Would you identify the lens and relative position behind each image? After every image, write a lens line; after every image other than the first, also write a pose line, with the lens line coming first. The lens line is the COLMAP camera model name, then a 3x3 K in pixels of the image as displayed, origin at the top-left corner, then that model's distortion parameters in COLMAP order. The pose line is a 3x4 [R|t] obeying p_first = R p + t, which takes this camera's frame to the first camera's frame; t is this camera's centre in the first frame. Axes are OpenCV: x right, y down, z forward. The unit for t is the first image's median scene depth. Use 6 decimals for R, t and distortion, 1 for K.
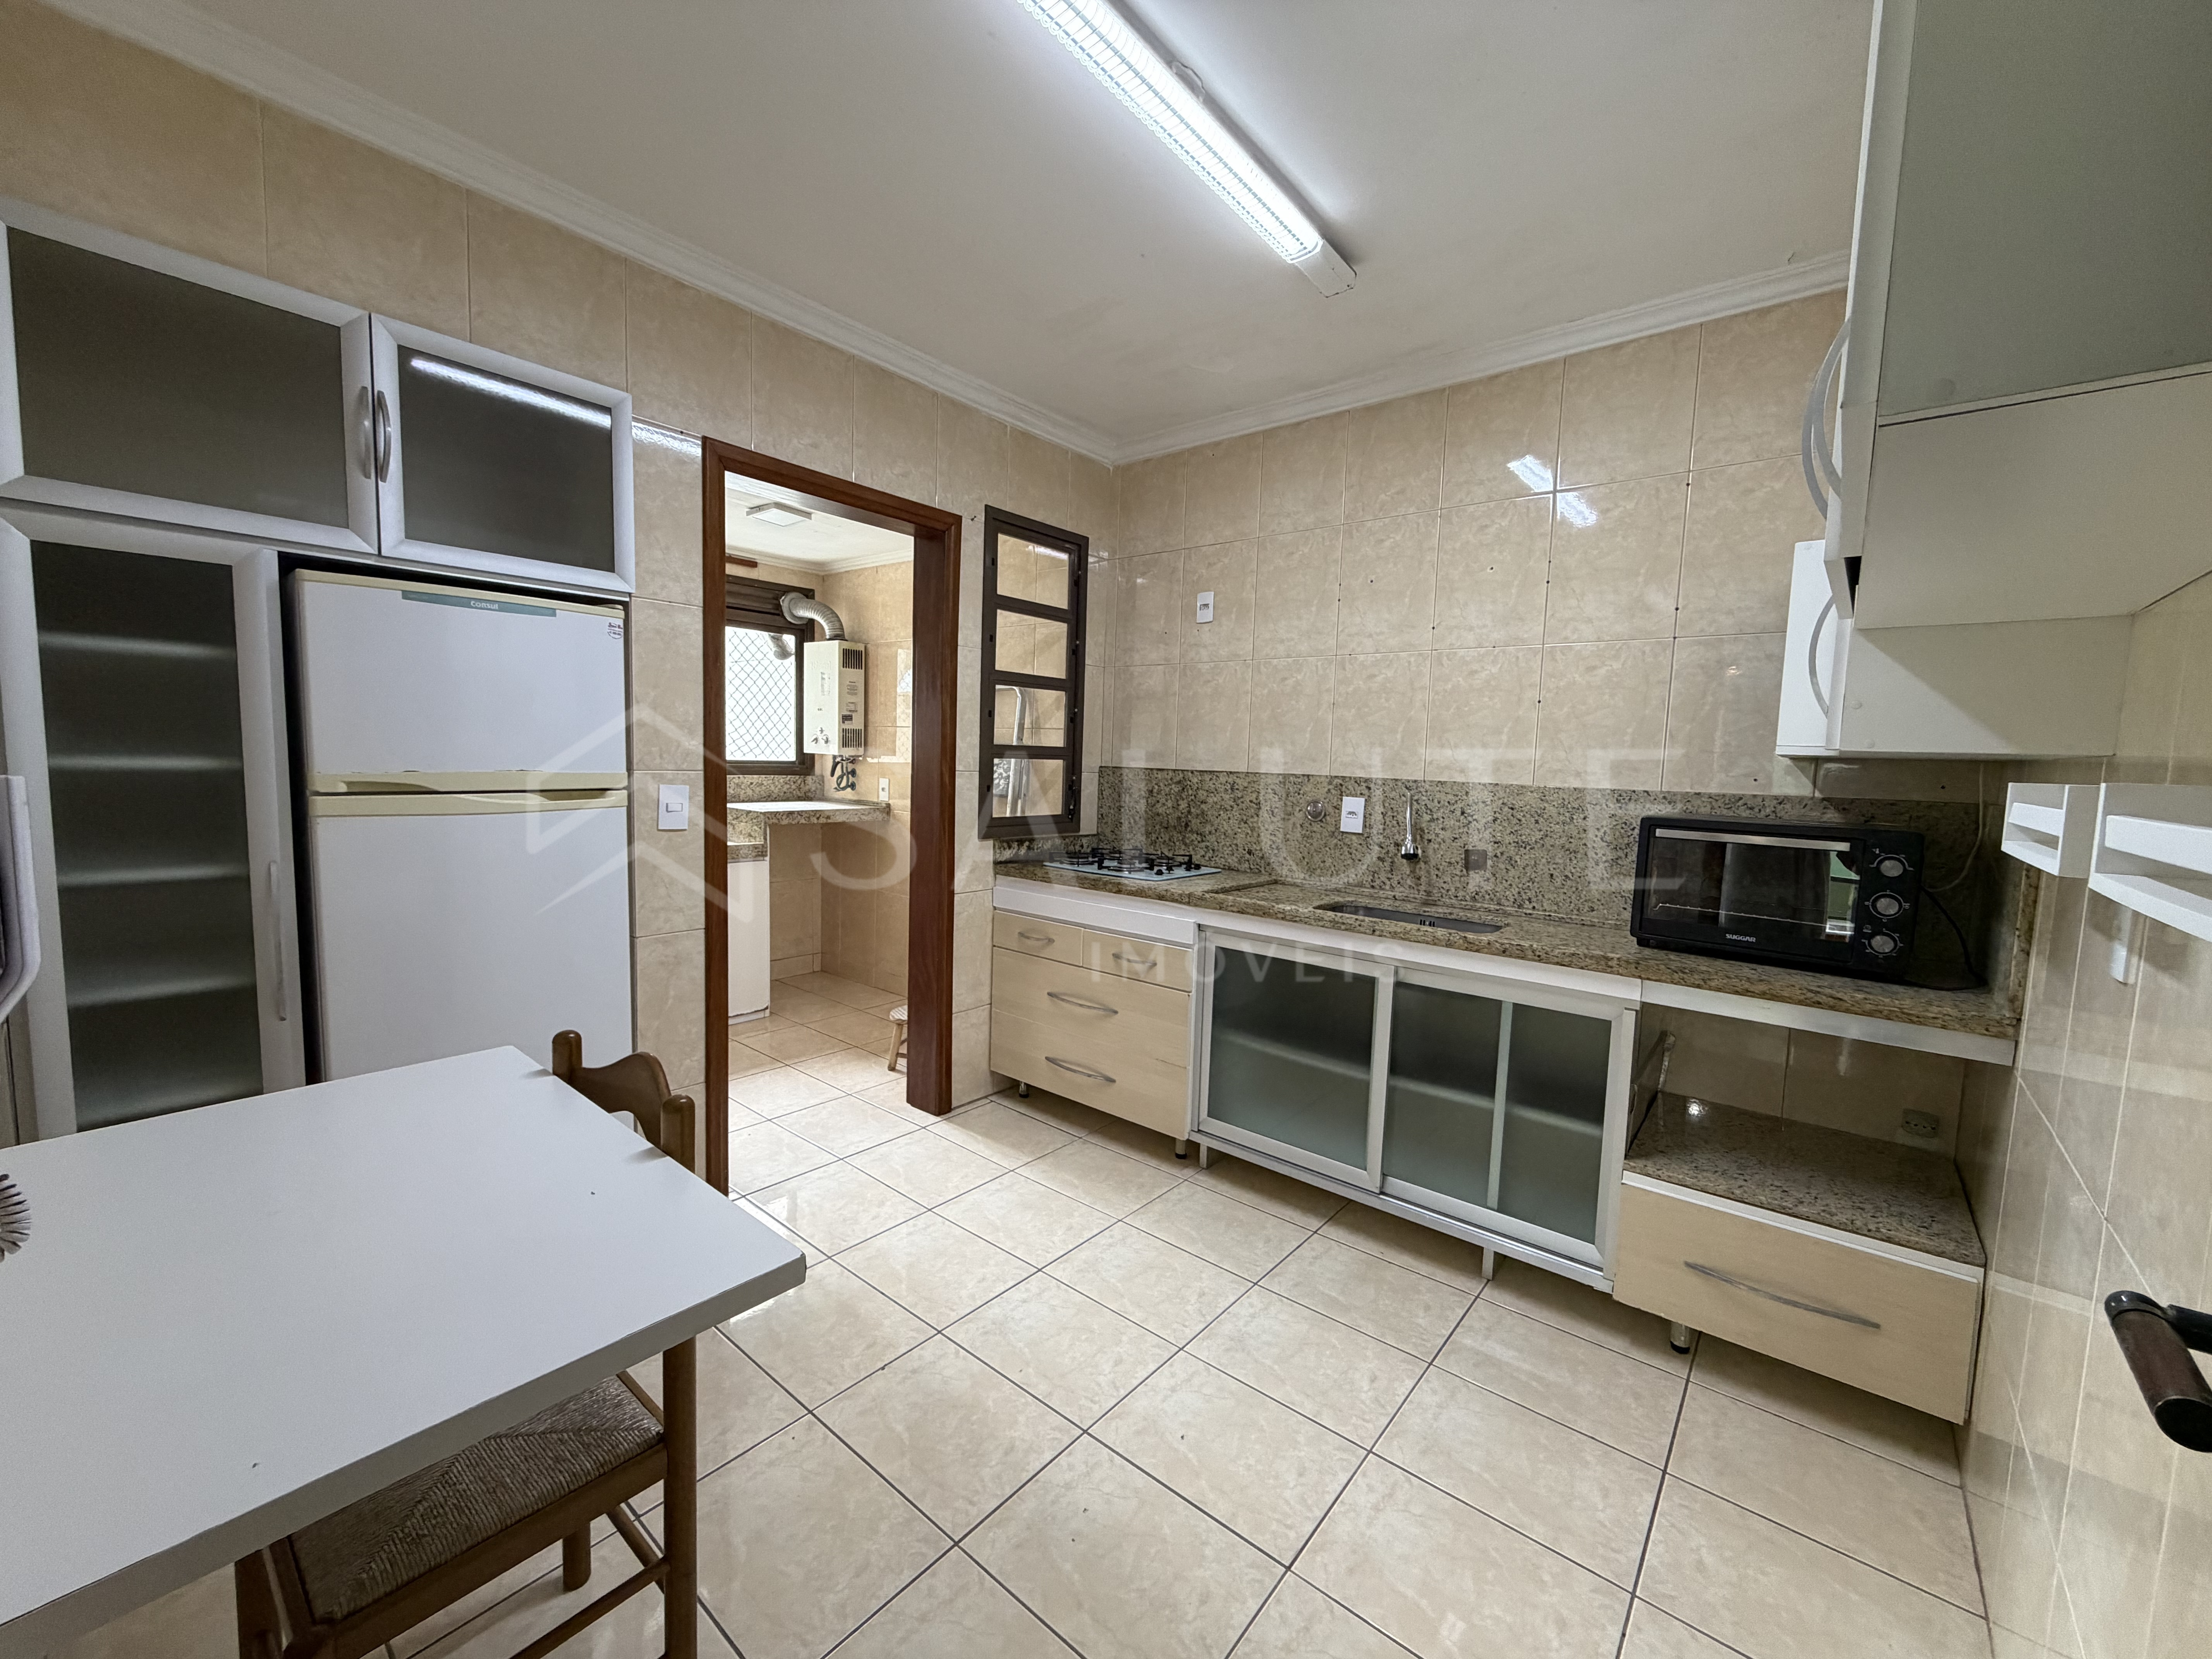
lens RADIAL K [[882.9, 0, 1101.6], [0, 882.9, 827.6], [0, 0, 1]] dist [0.003992, -0.000017]
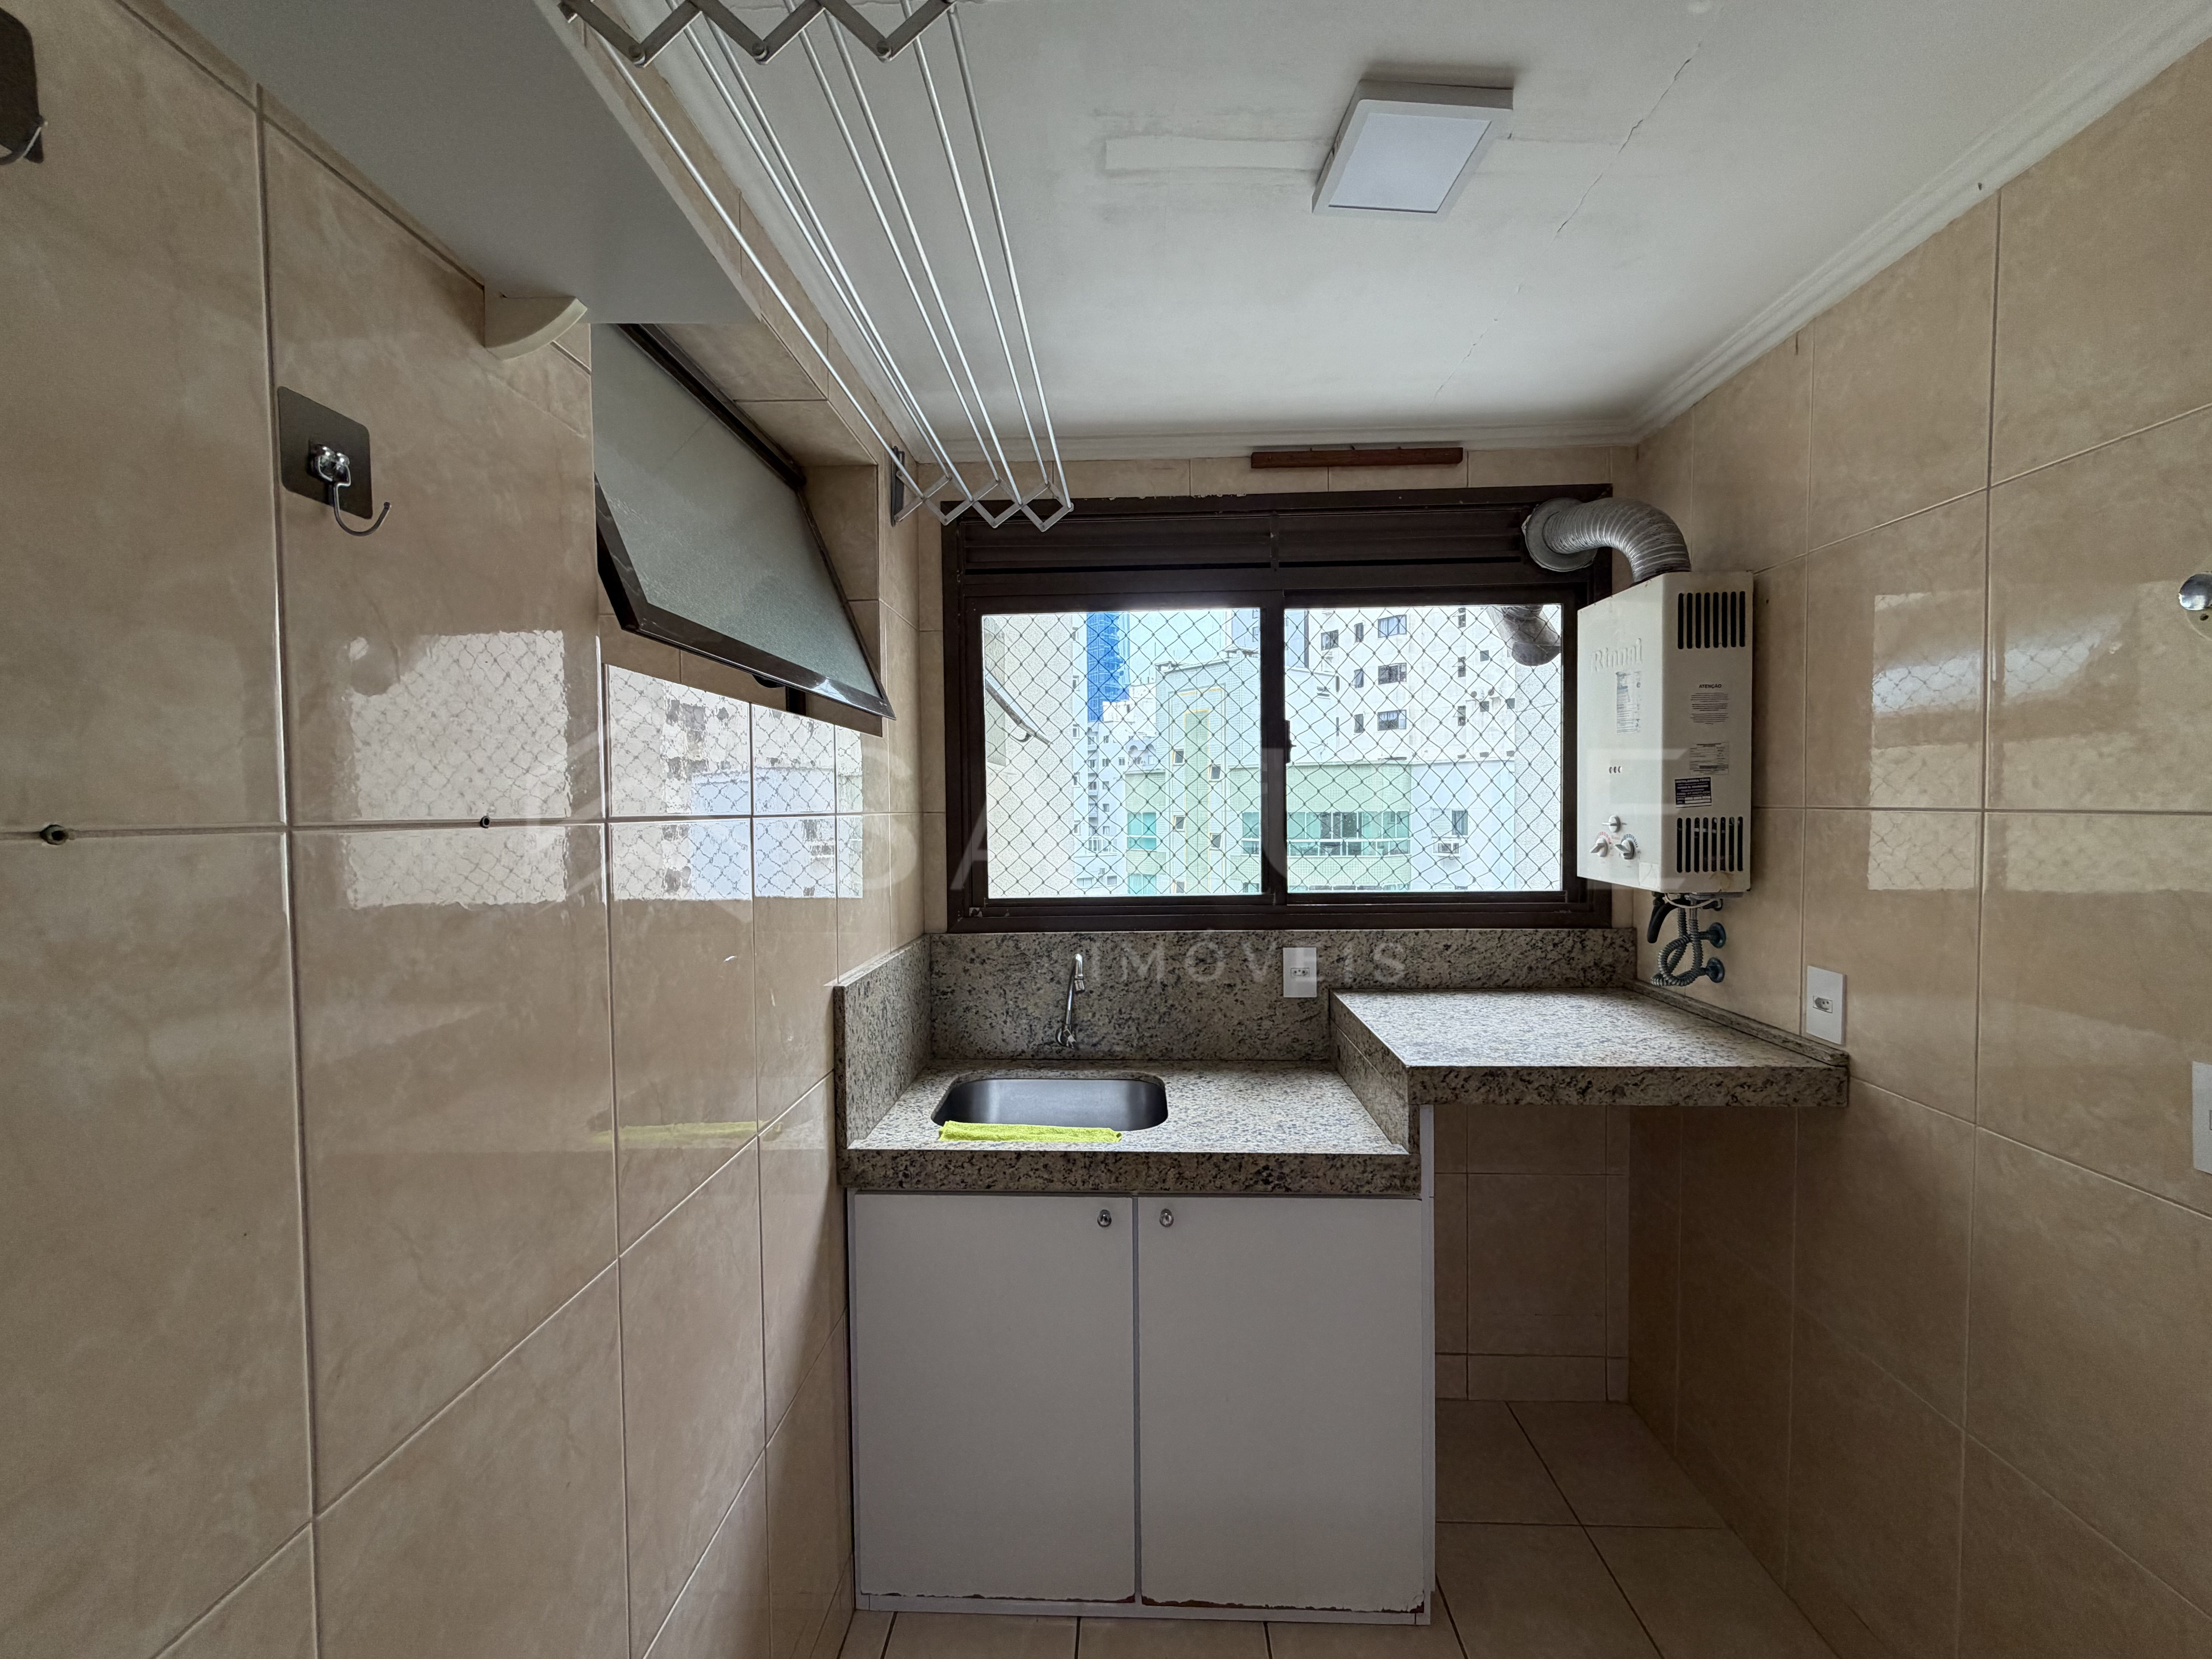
lens RADIAL K [[882.9, 0, 1104.6], [0, 882.9, 829.4], [0, 0, 1]] dist [0.003992, -0.000017]
pose [[0.608608, -0.016932, -0.793290, -0.146584], [-0.040823, 0.997780, -0.052615, -0.077129], [0.792420, 0.064407, 0.606566, 0.582491]]
